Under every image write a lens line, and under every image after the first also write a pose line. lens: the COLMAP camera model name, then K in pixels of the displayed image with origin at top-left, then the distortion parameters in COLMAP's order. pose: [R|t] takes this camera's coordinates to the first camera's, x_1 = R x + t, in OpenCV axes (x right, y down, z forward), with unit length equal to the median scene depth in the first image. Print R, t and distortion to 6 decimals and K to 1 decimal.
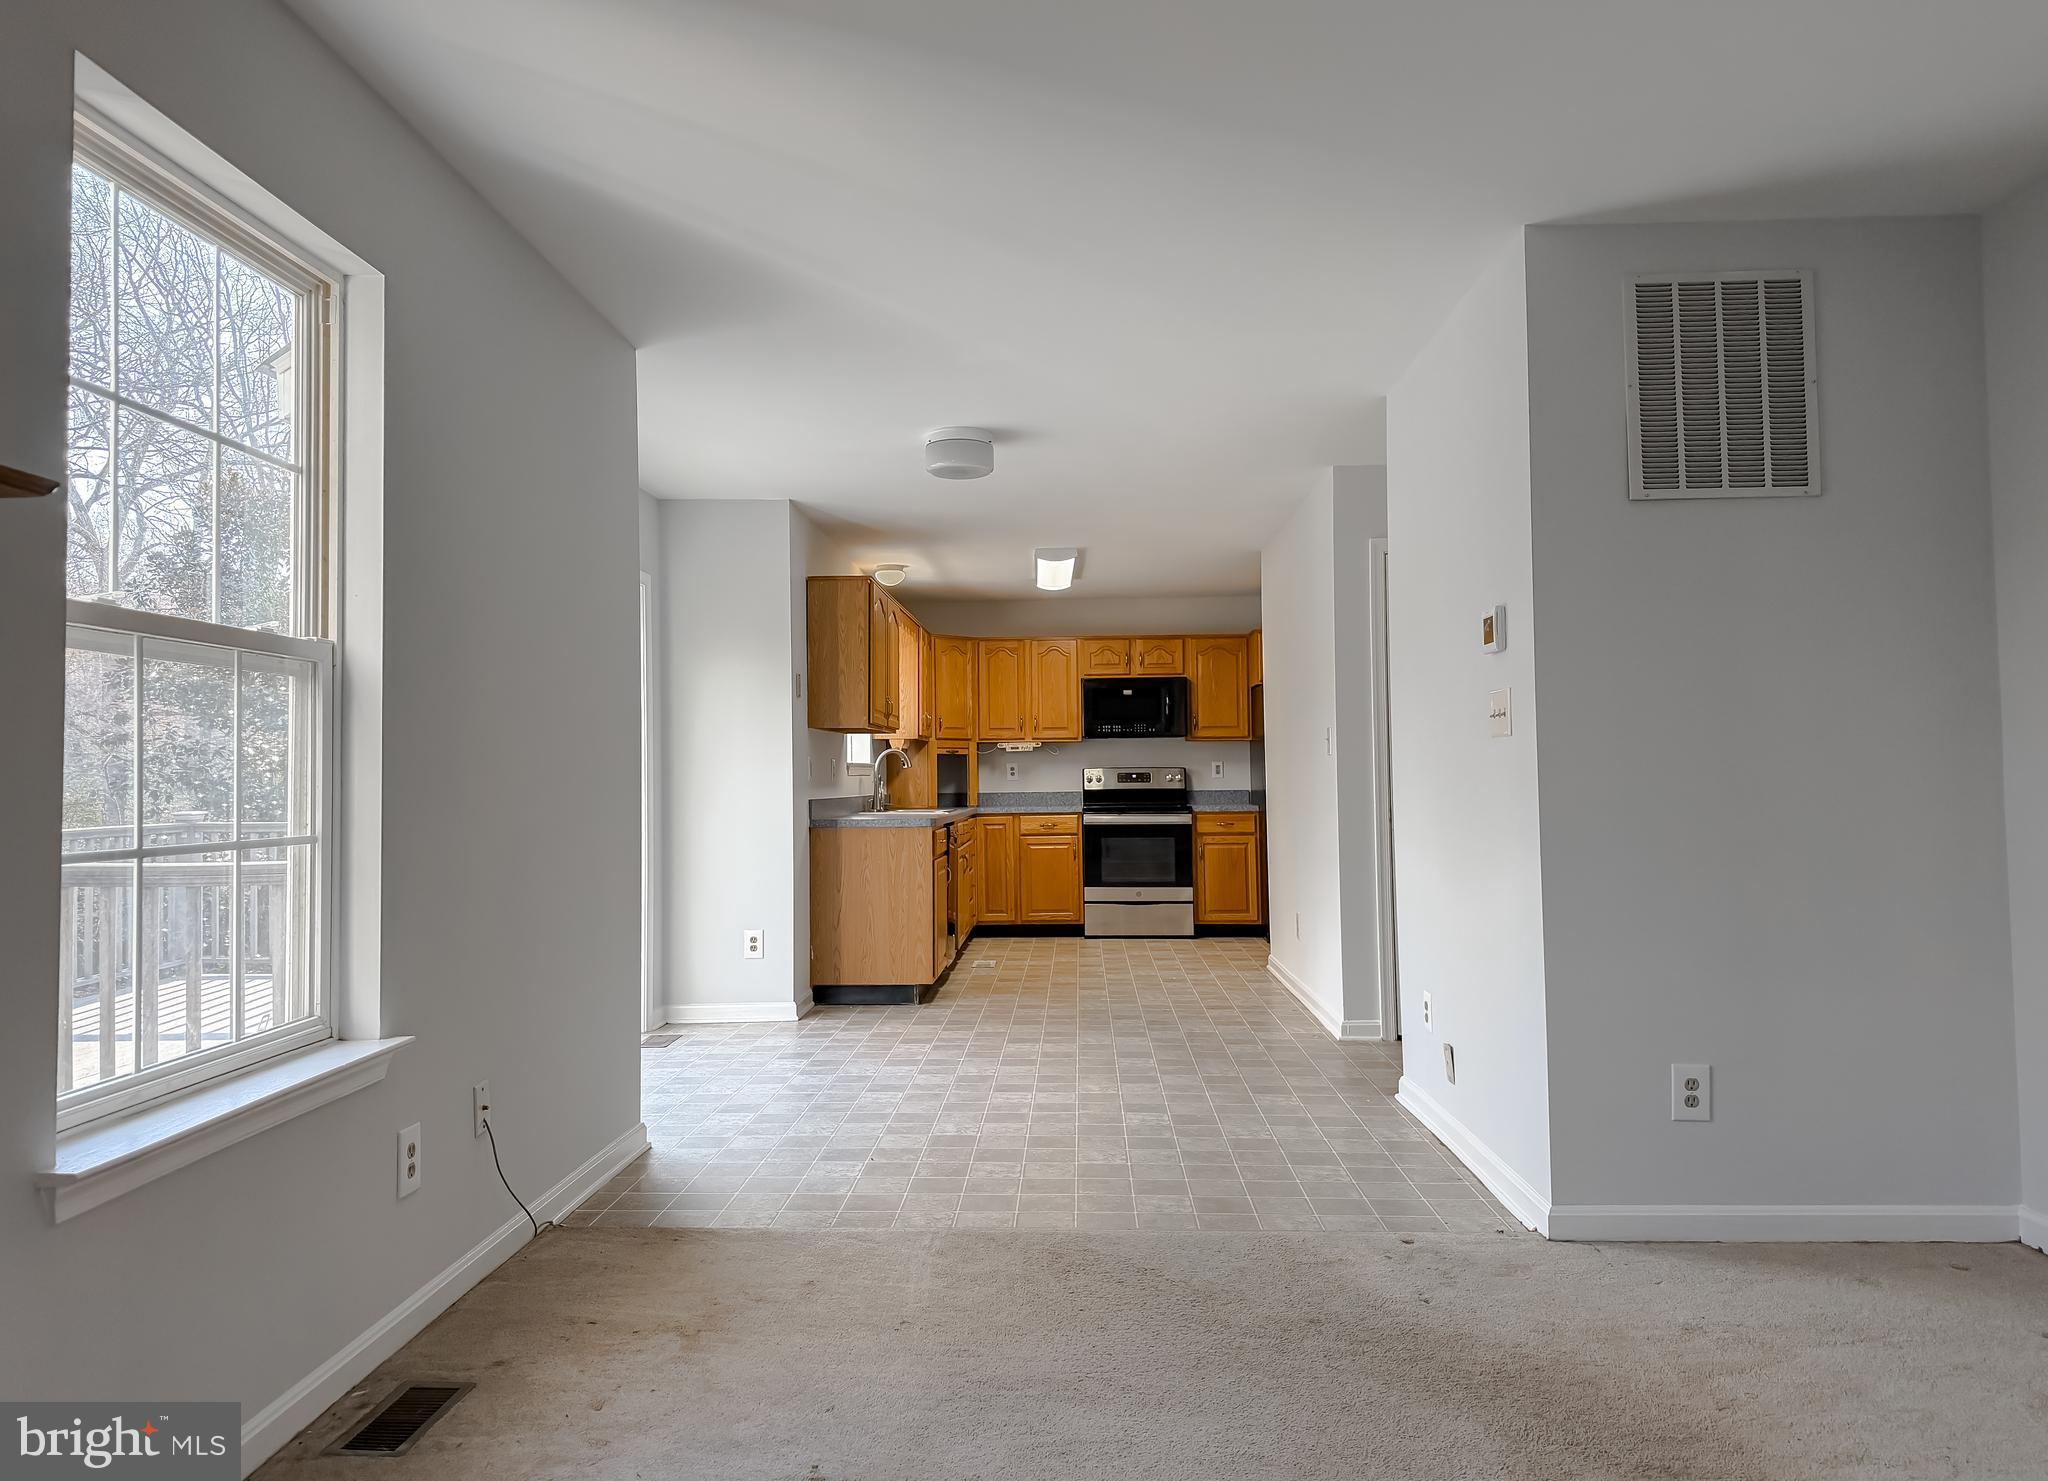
lens RADIAL K [[1420.7, 0, 1013.0], [0, 1420.7, 720.0], [0, 0, 1]] dist [0.078729, -0.109143]
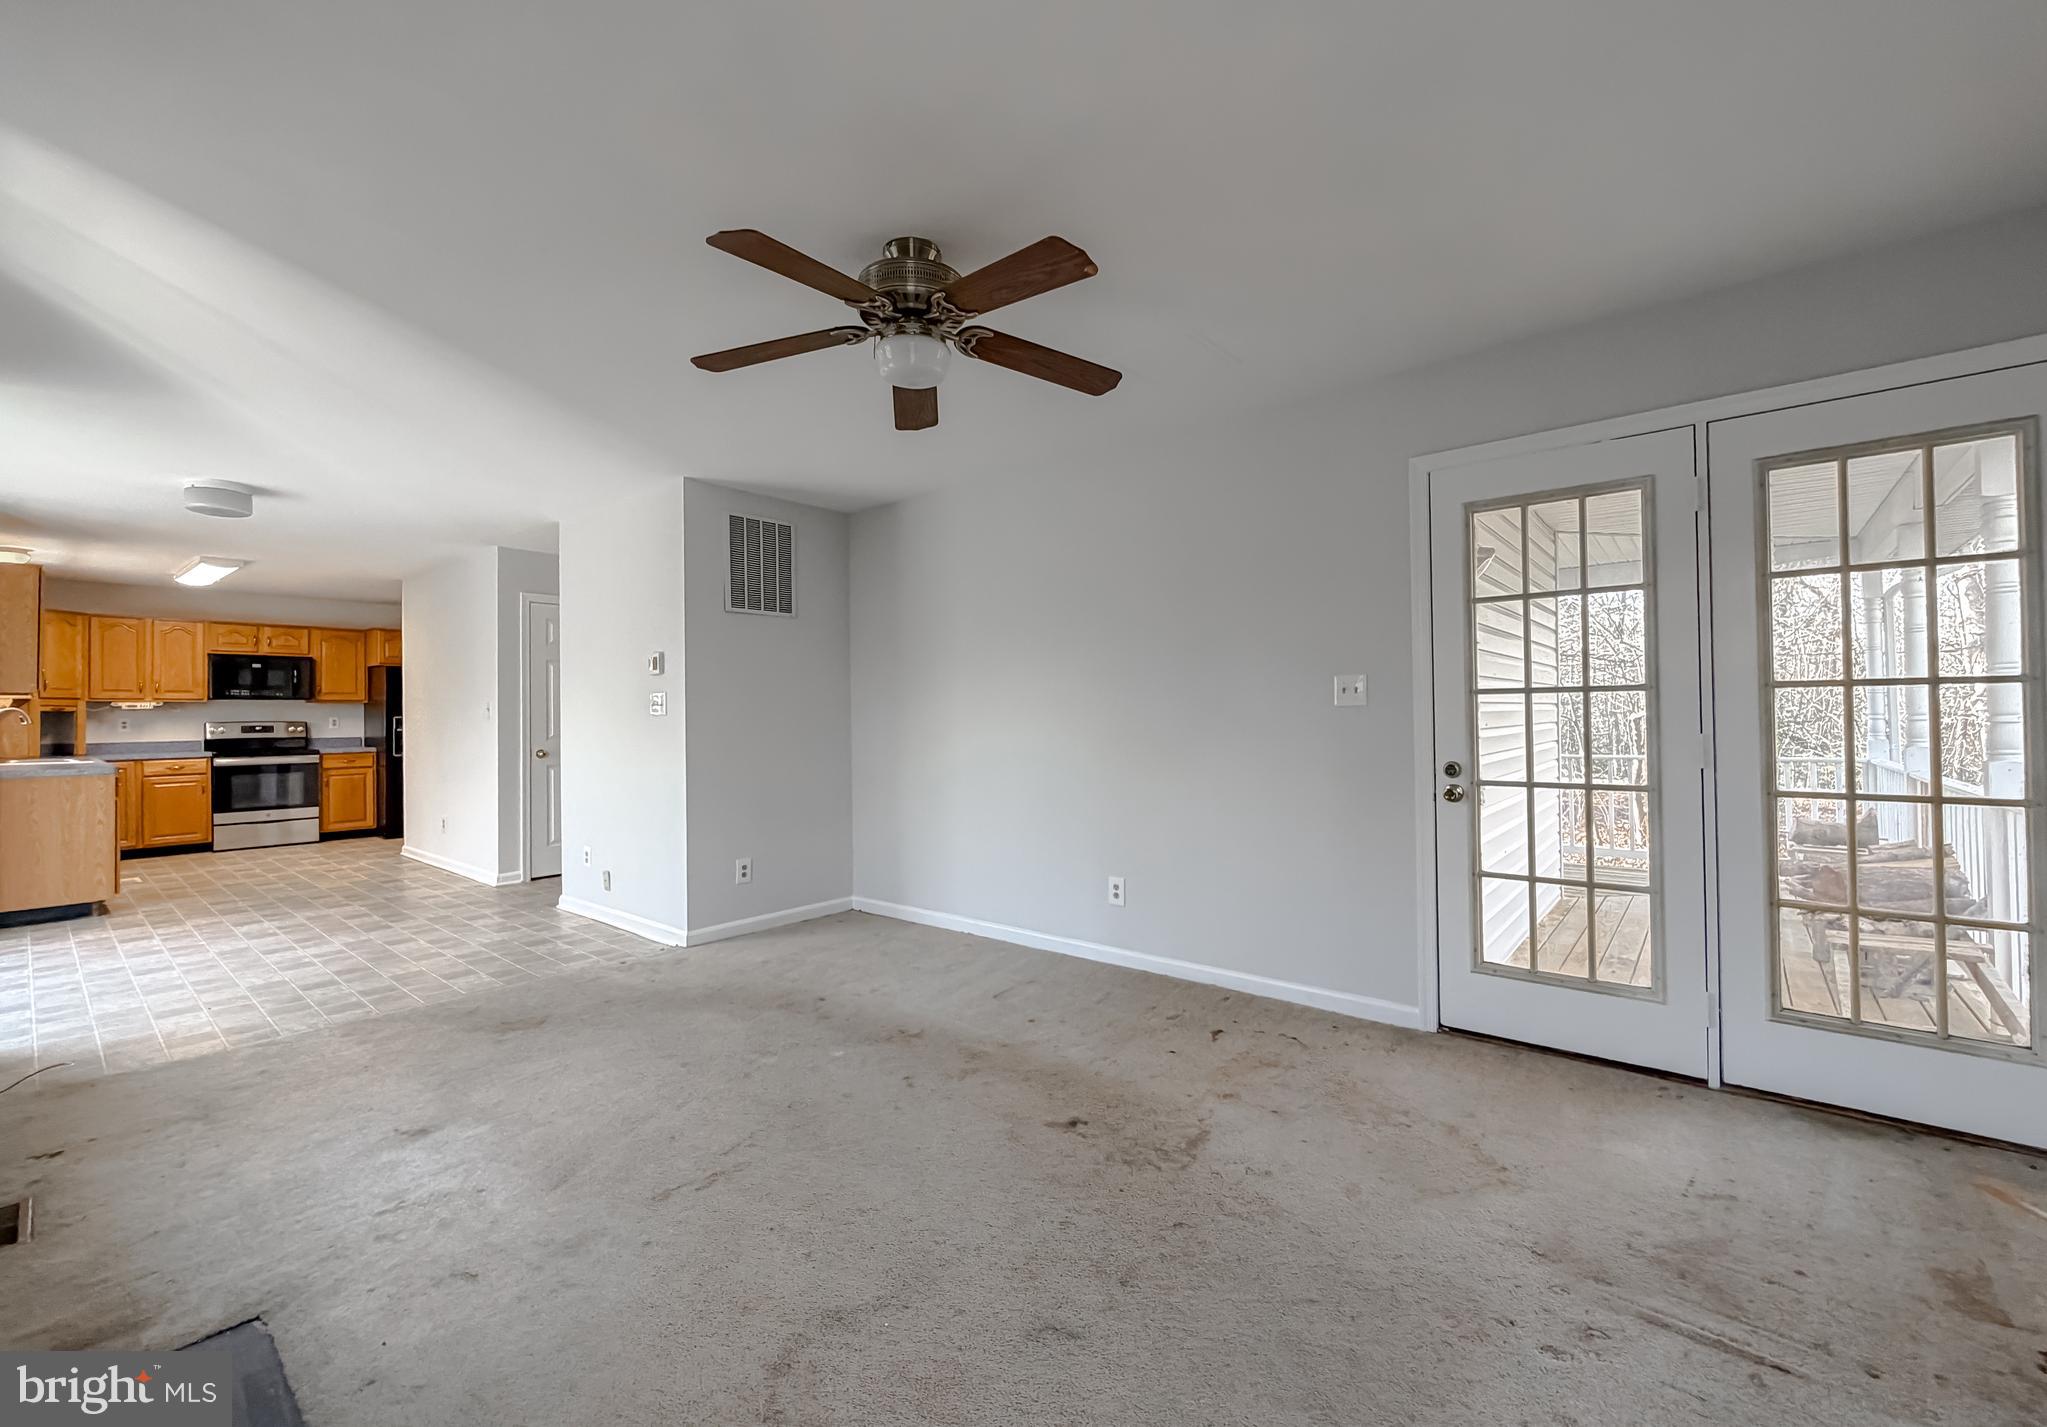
lens RADIAL K [[844.9, 0, 1023.7], [0, 844.9, 706.2], [0, 0, 1]] dist [-0.000685, 0.000017]
pose [[0.604412, 0.012938, 0.796567, -0.119821], [-0.031436, 0.999477, 0.007619, -0.010760], [-0.796051, -0.029646, 0.604503, -0.059912]]
